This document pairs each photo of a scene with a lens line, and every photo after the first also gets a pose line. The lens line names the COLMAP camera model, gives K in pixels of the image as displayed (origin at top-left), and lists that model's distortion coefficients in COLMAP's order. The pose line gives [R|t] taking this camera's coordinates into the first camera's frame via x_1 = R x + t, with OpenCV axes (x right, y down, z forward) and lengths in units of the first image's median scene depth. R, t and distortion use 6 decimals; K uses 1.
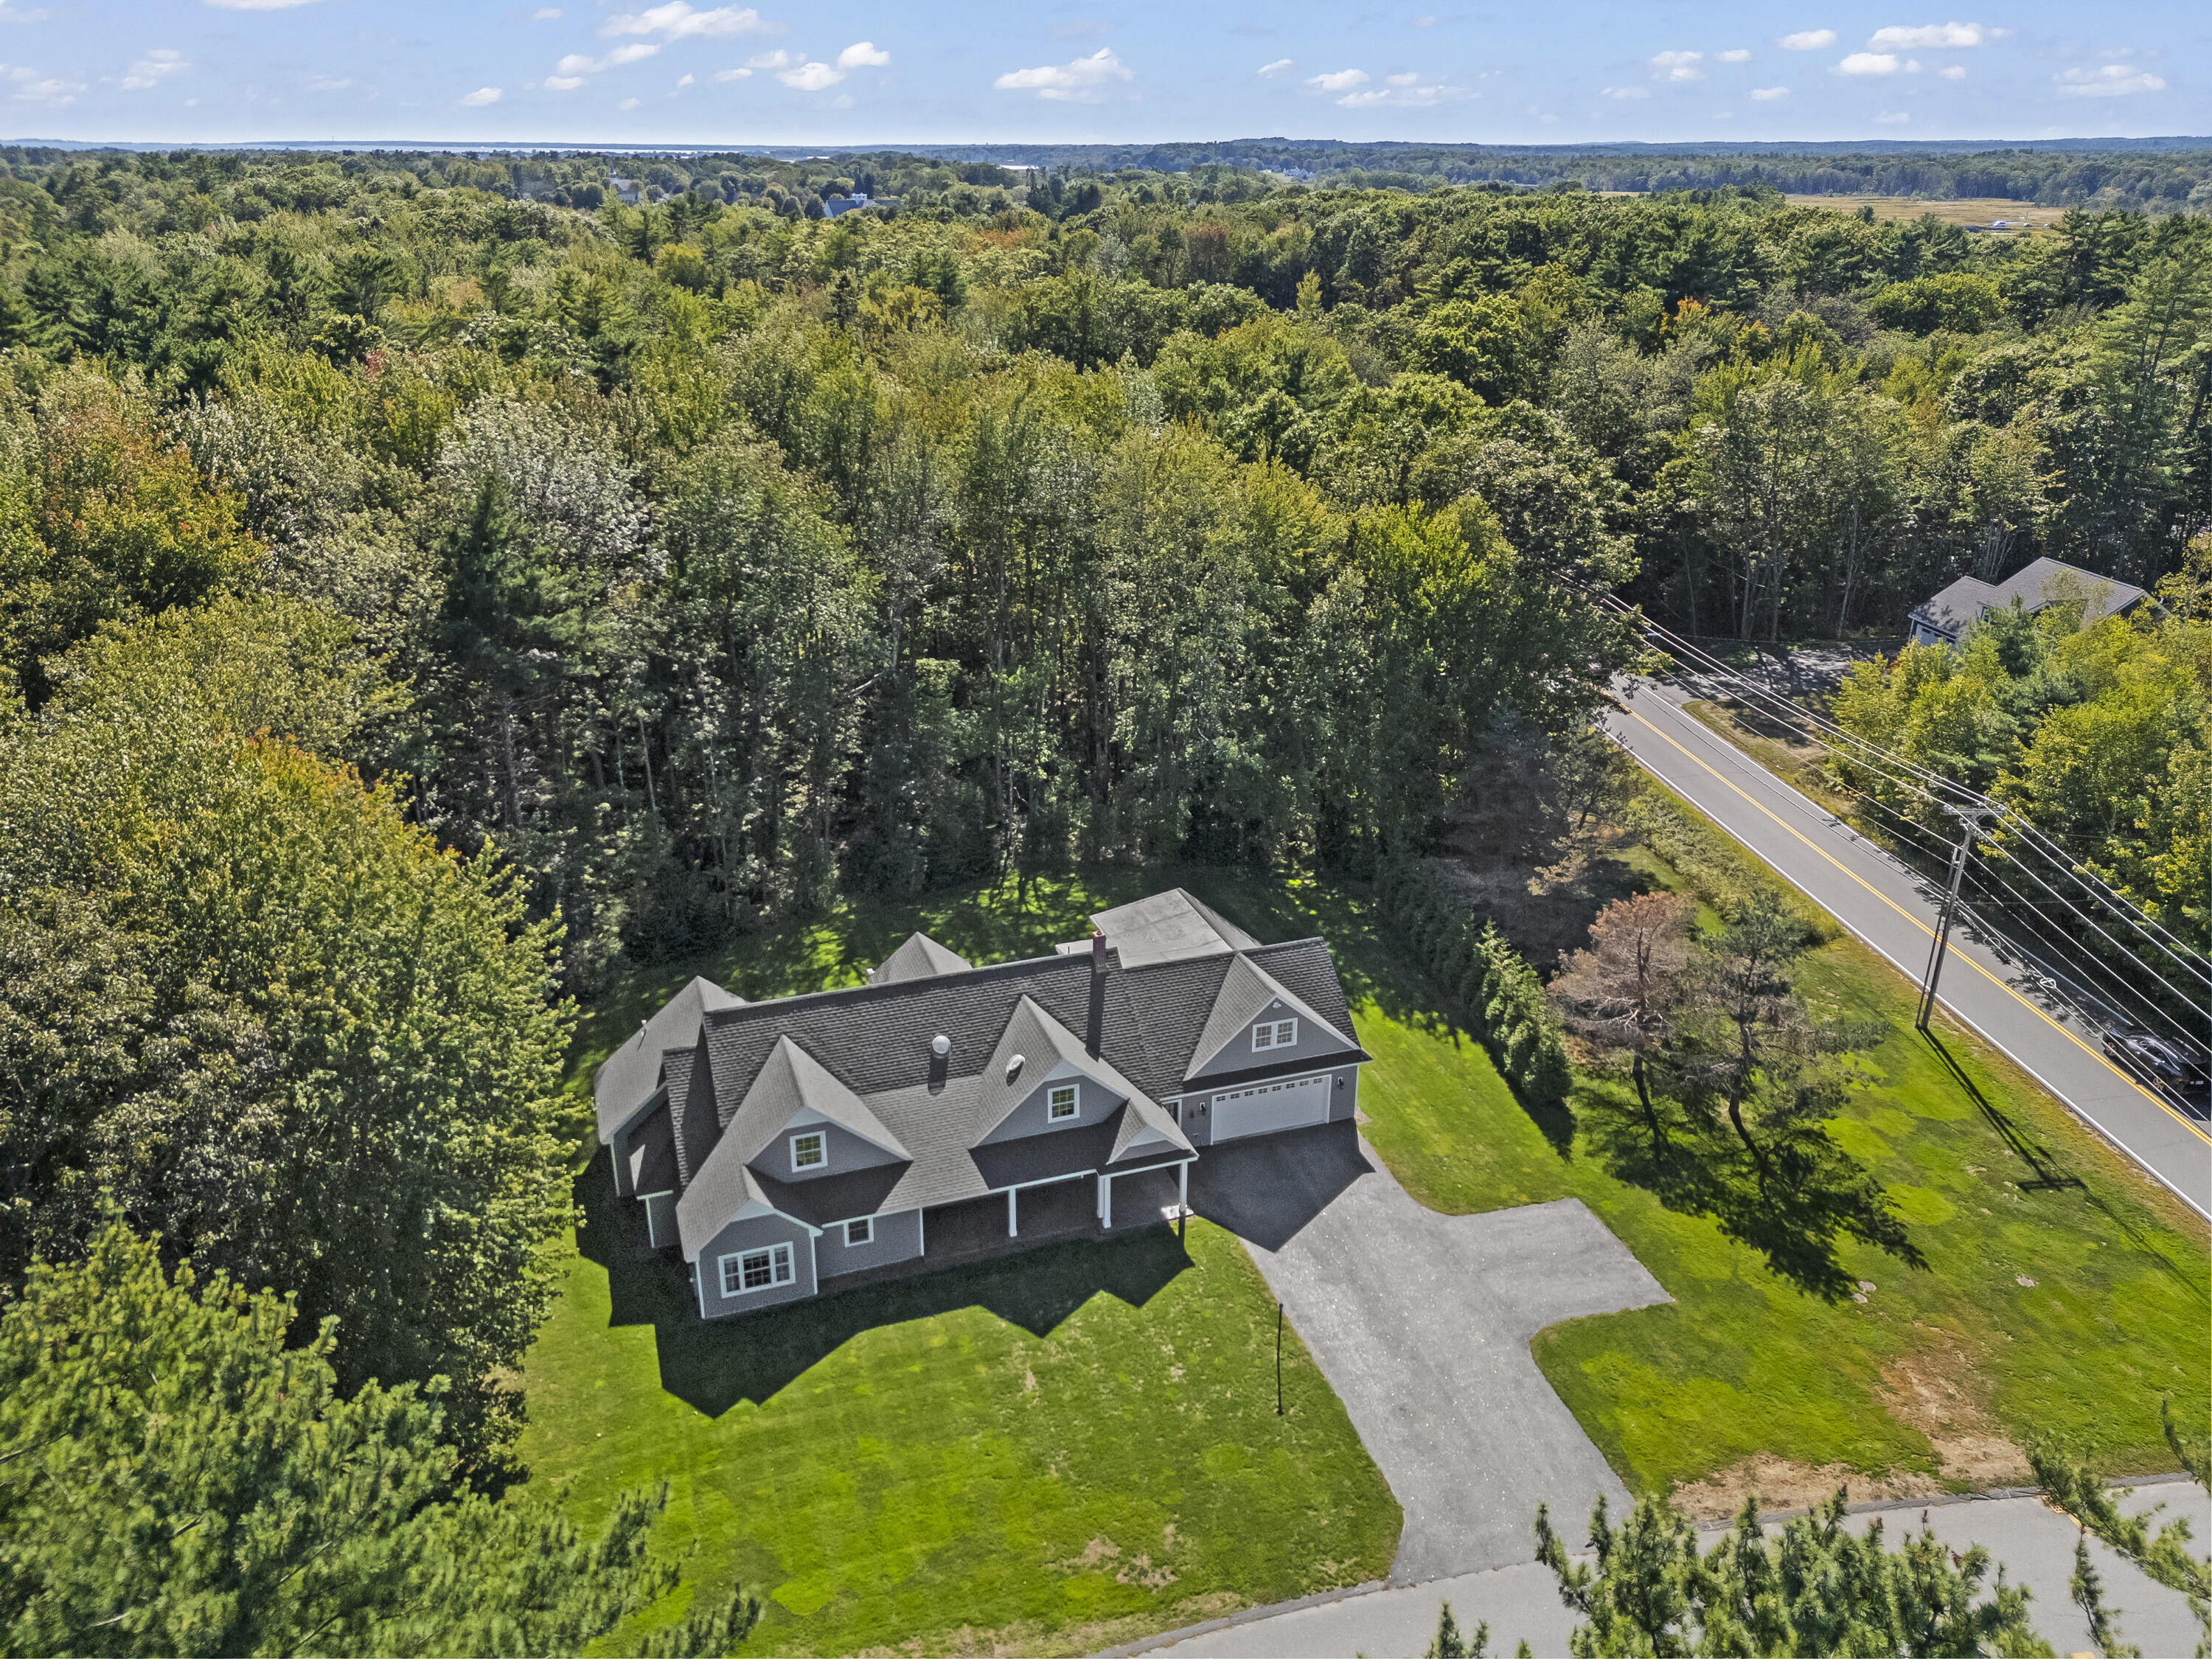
lens RADIAL K [[1575.7, 0, 1090.6], [0, 1575.7, 814.9], [0, 0, 1]] dist [0.059357, -0.059118]
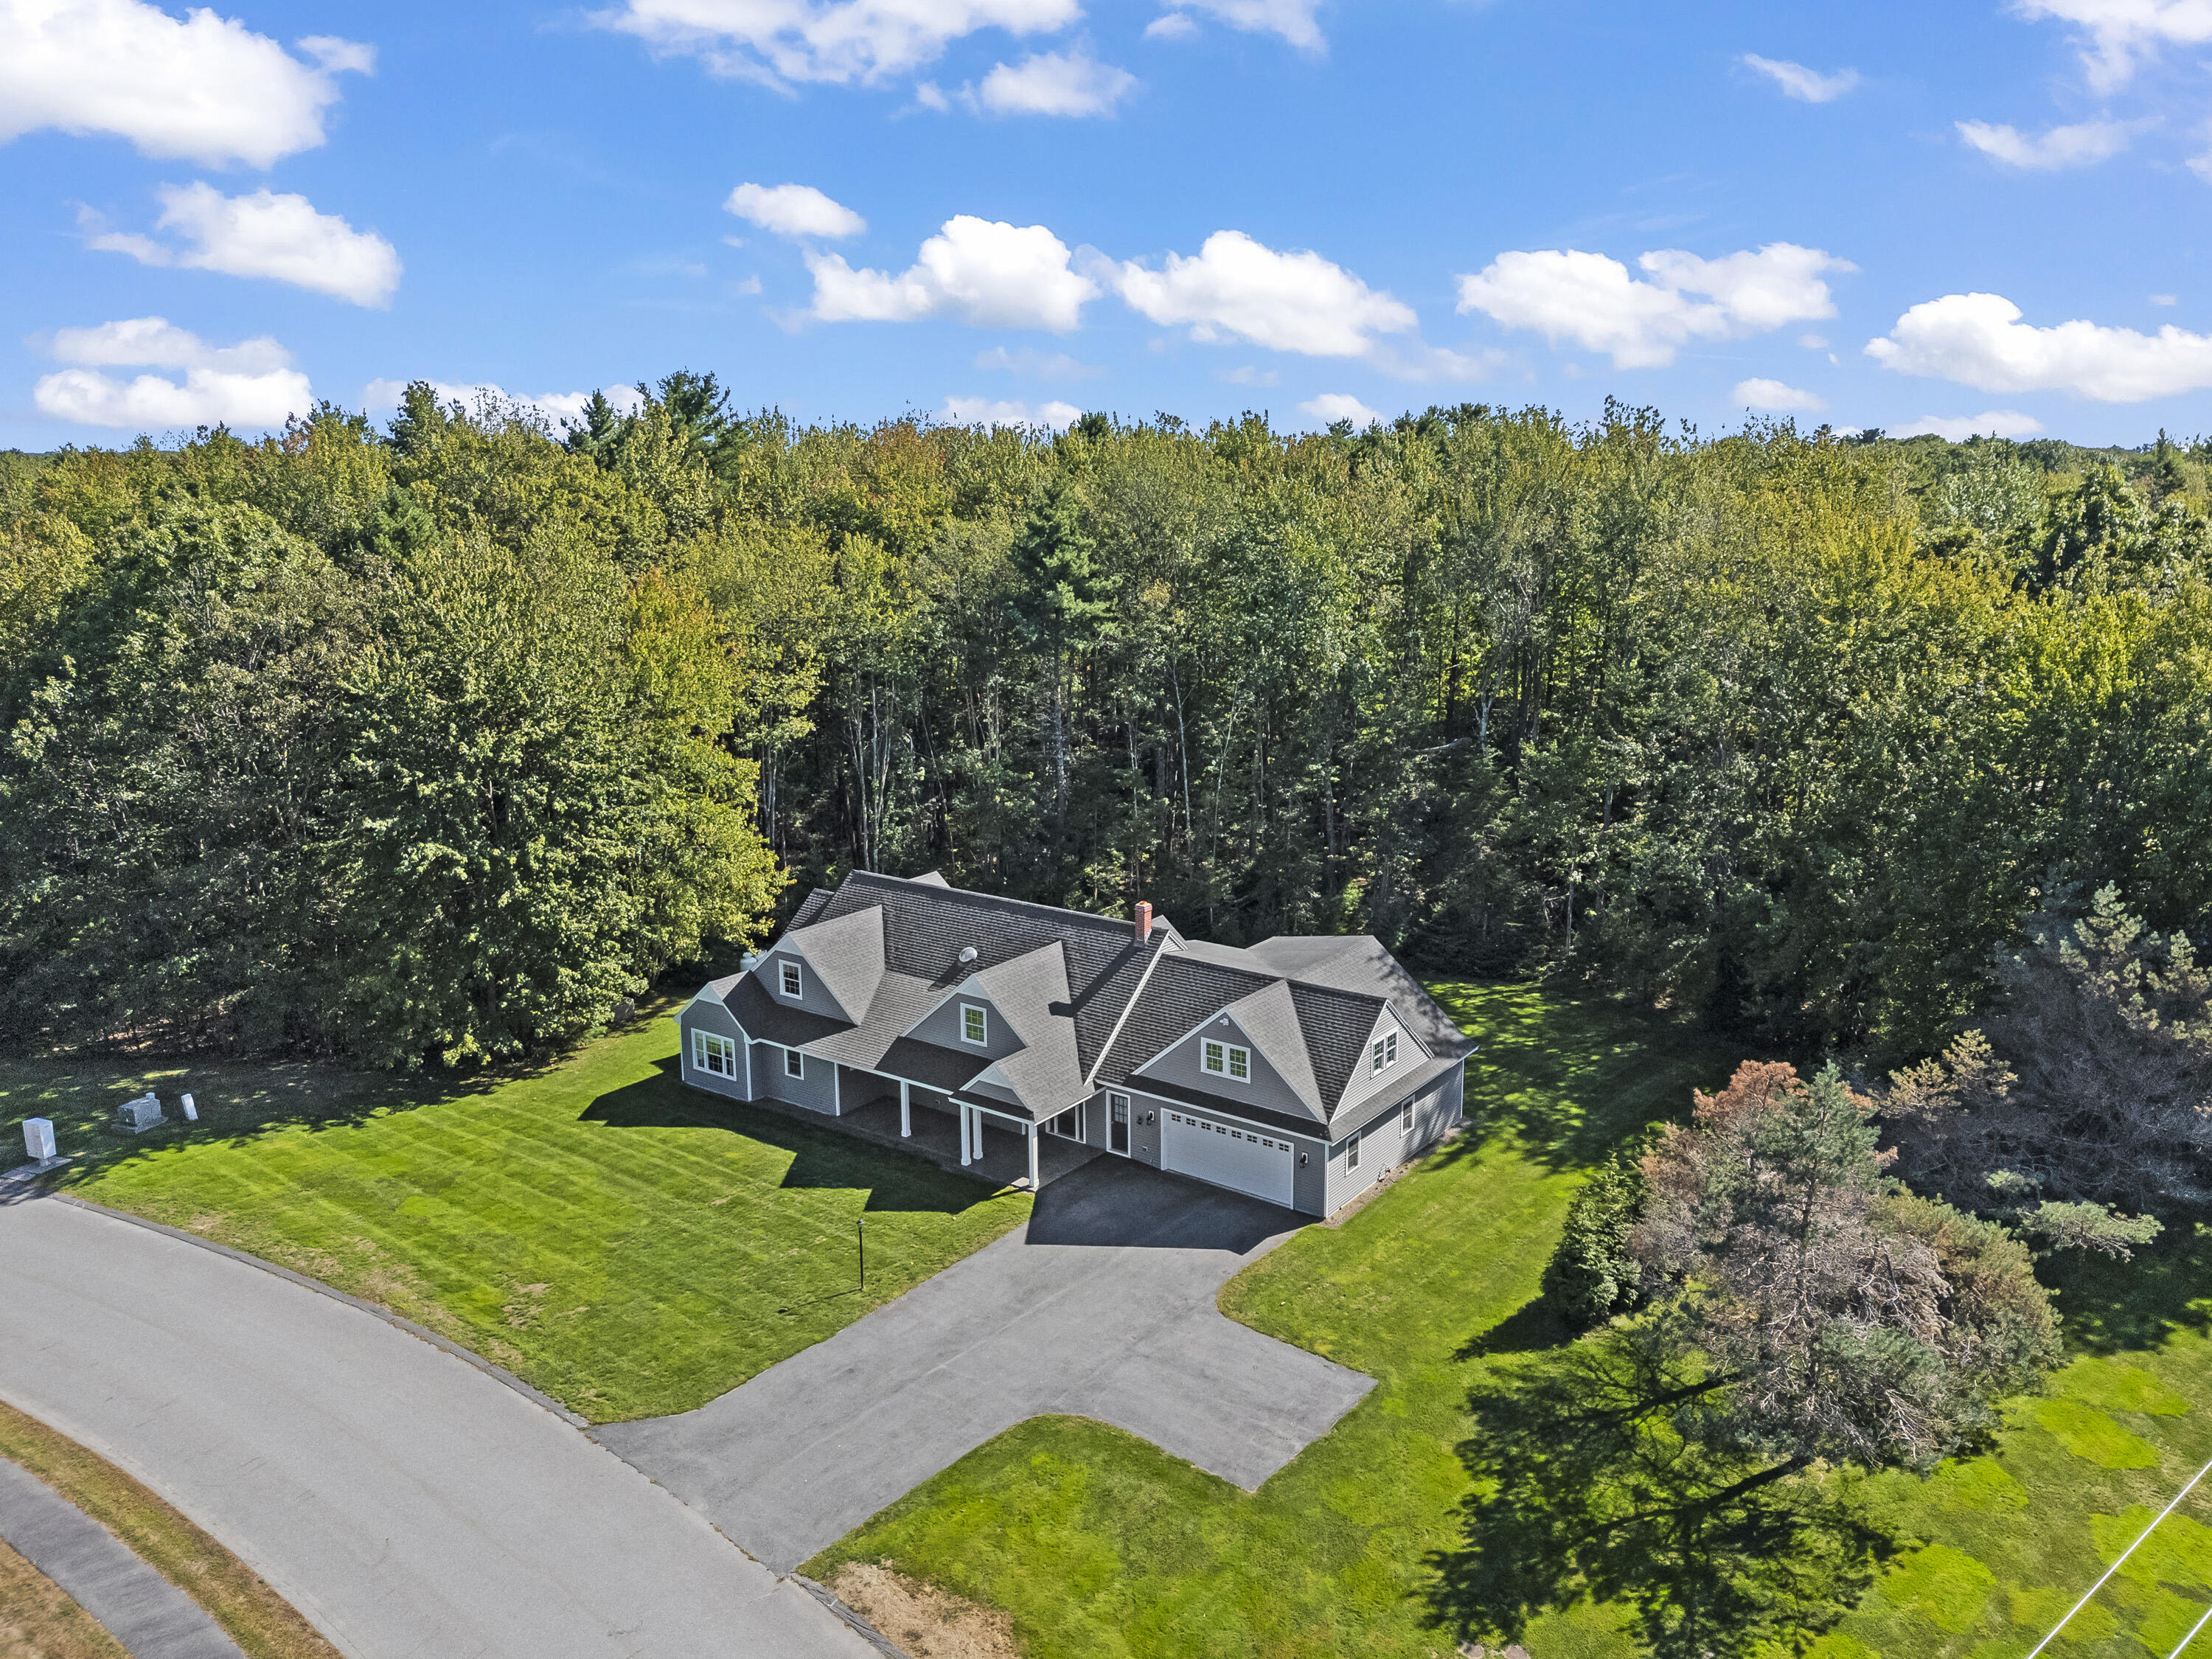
lens RADIAL K [[1574.6, 0, 1095.8], [0, 1574.6, 889.3], [0, 0, 1]] dist [0.188657, -0.297331]
pose [[0.568873, 0.191788, -0.799751, 0.814844], [-0.303935, 0.952614, 0.012253, 0.070429], [0.764204, 0.236101, 0.600207, 0.467682]]
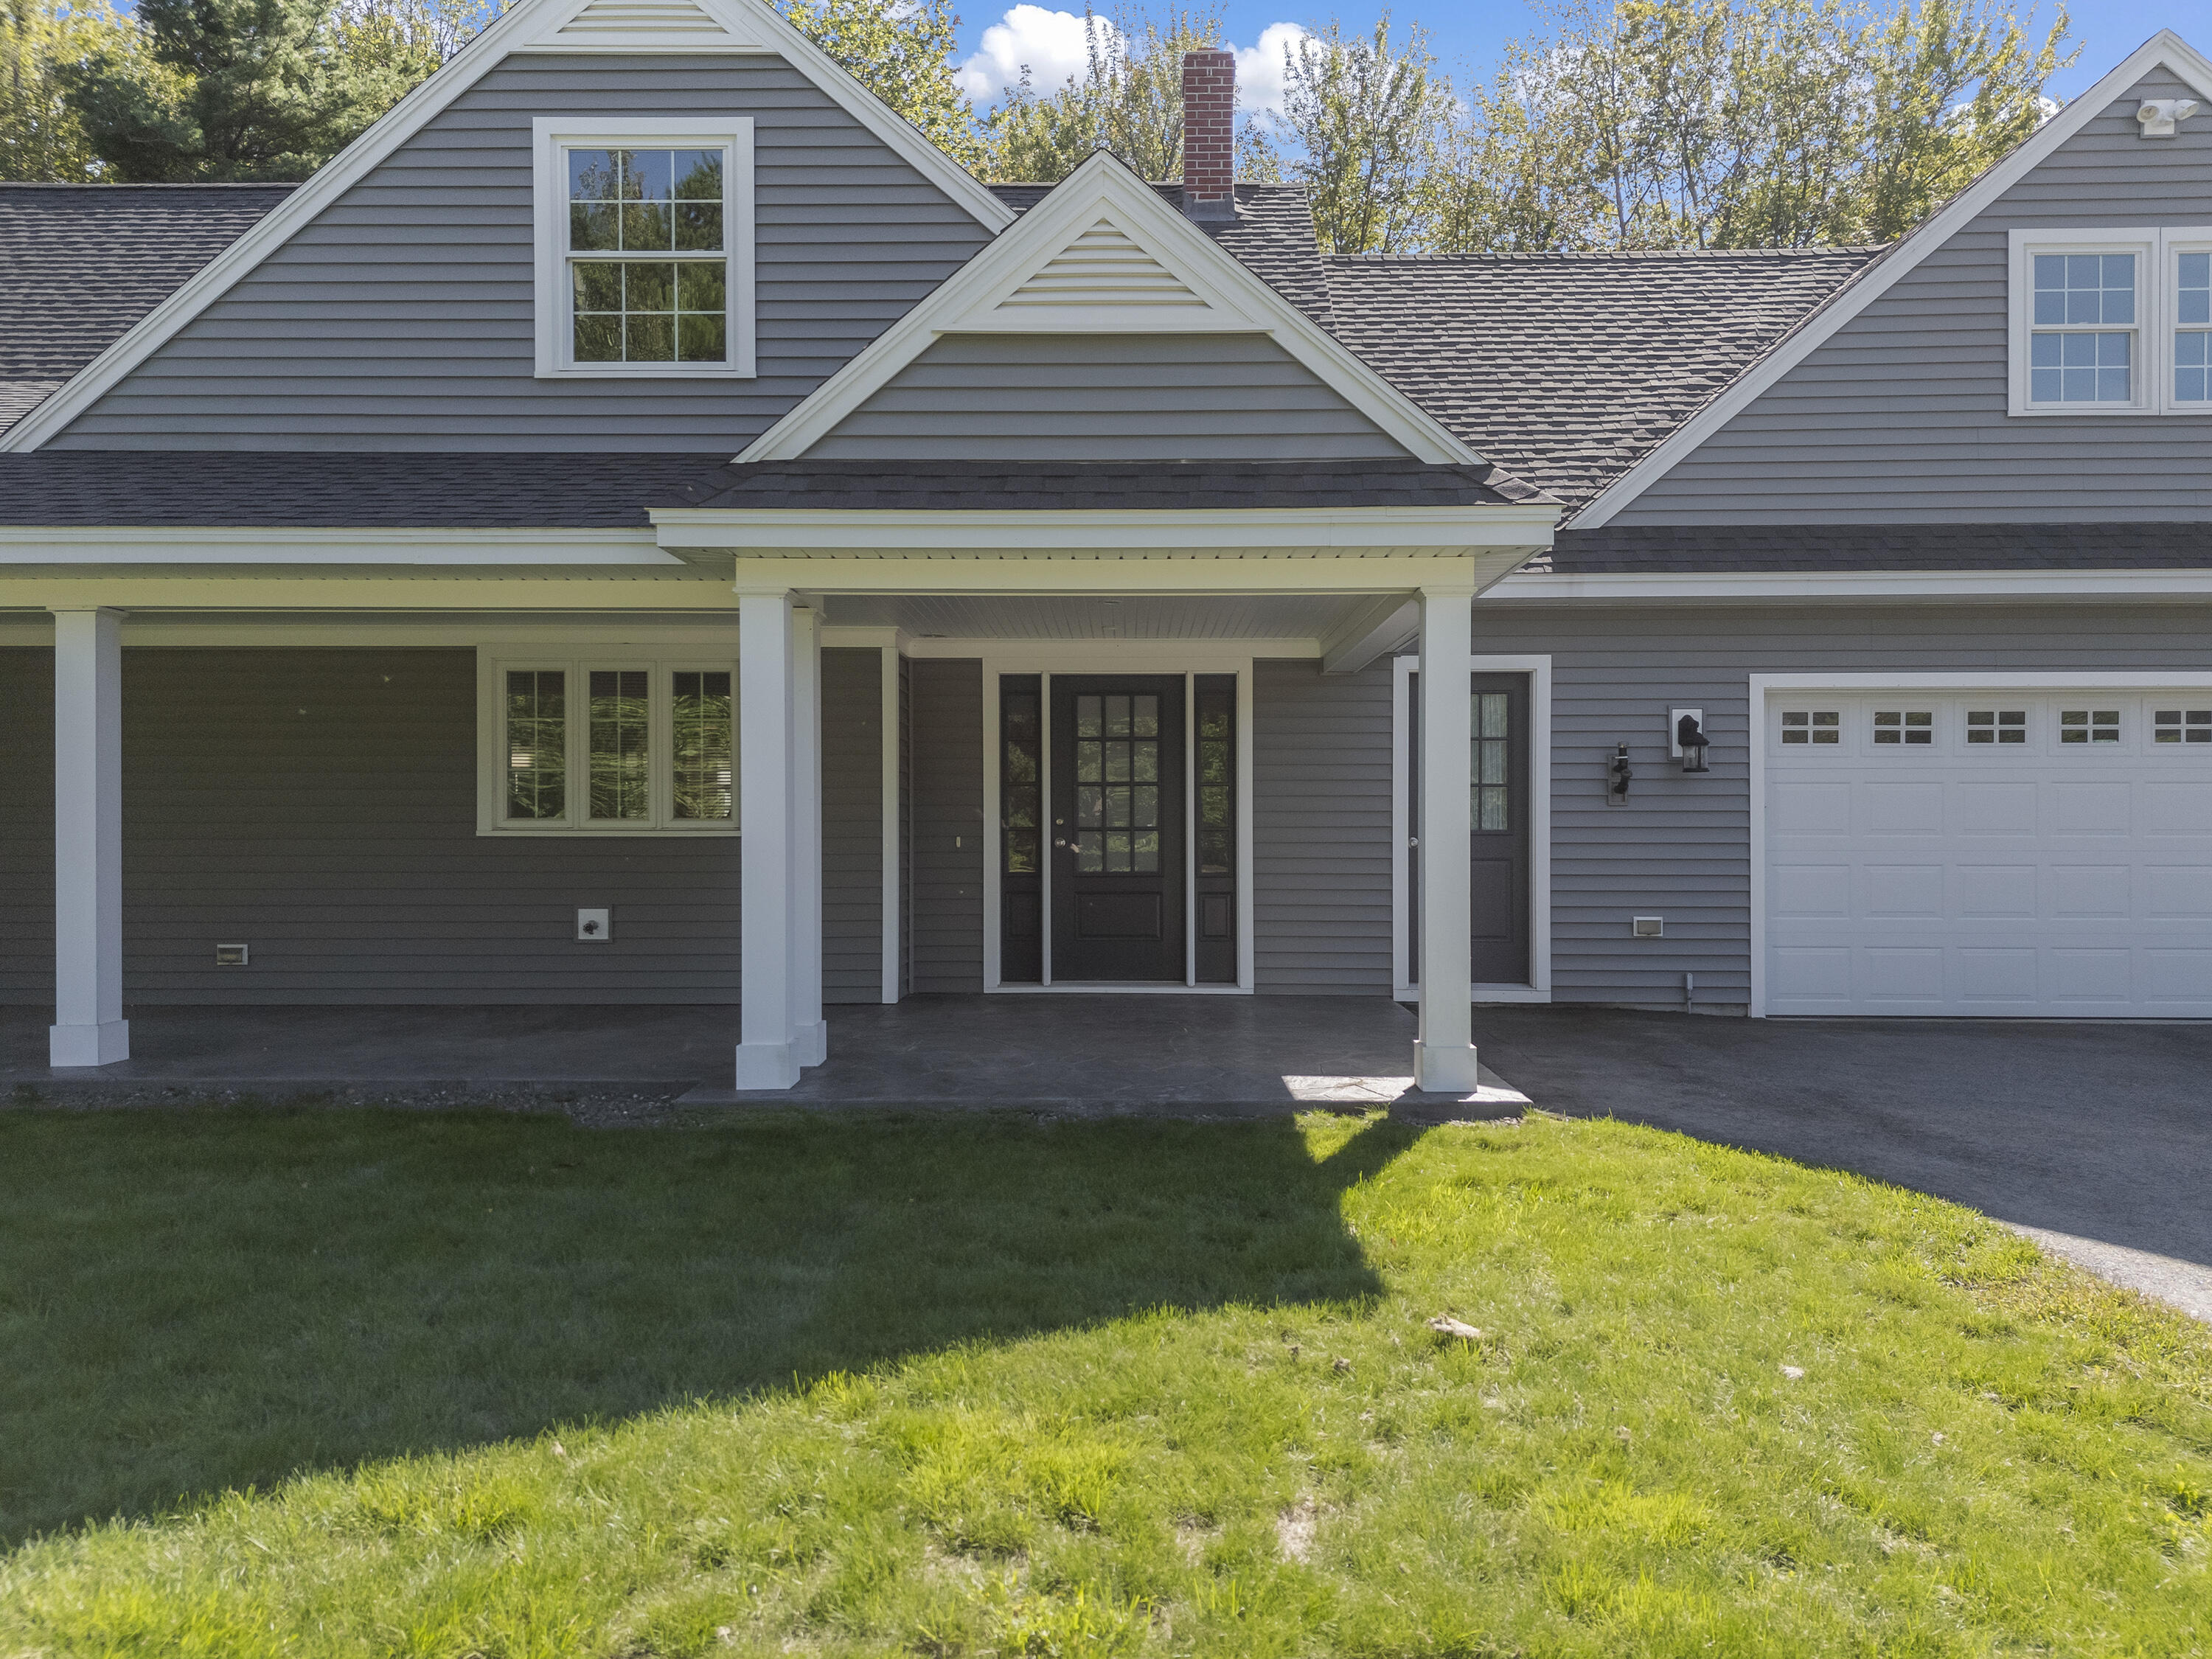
lens RADIAL K [[1629.9, 0, 1106.0], [0, 1629.9, 829.5], [0, 0, 1]] dist [0.081951, -0.075554]
pose [[0.938594, -0.002360, -0.345016, 0.081669], [-0.128363, 0.925806, -0.355537, 0.293975], [0.320257, 0.377992, 0.868653, 0.926812]]
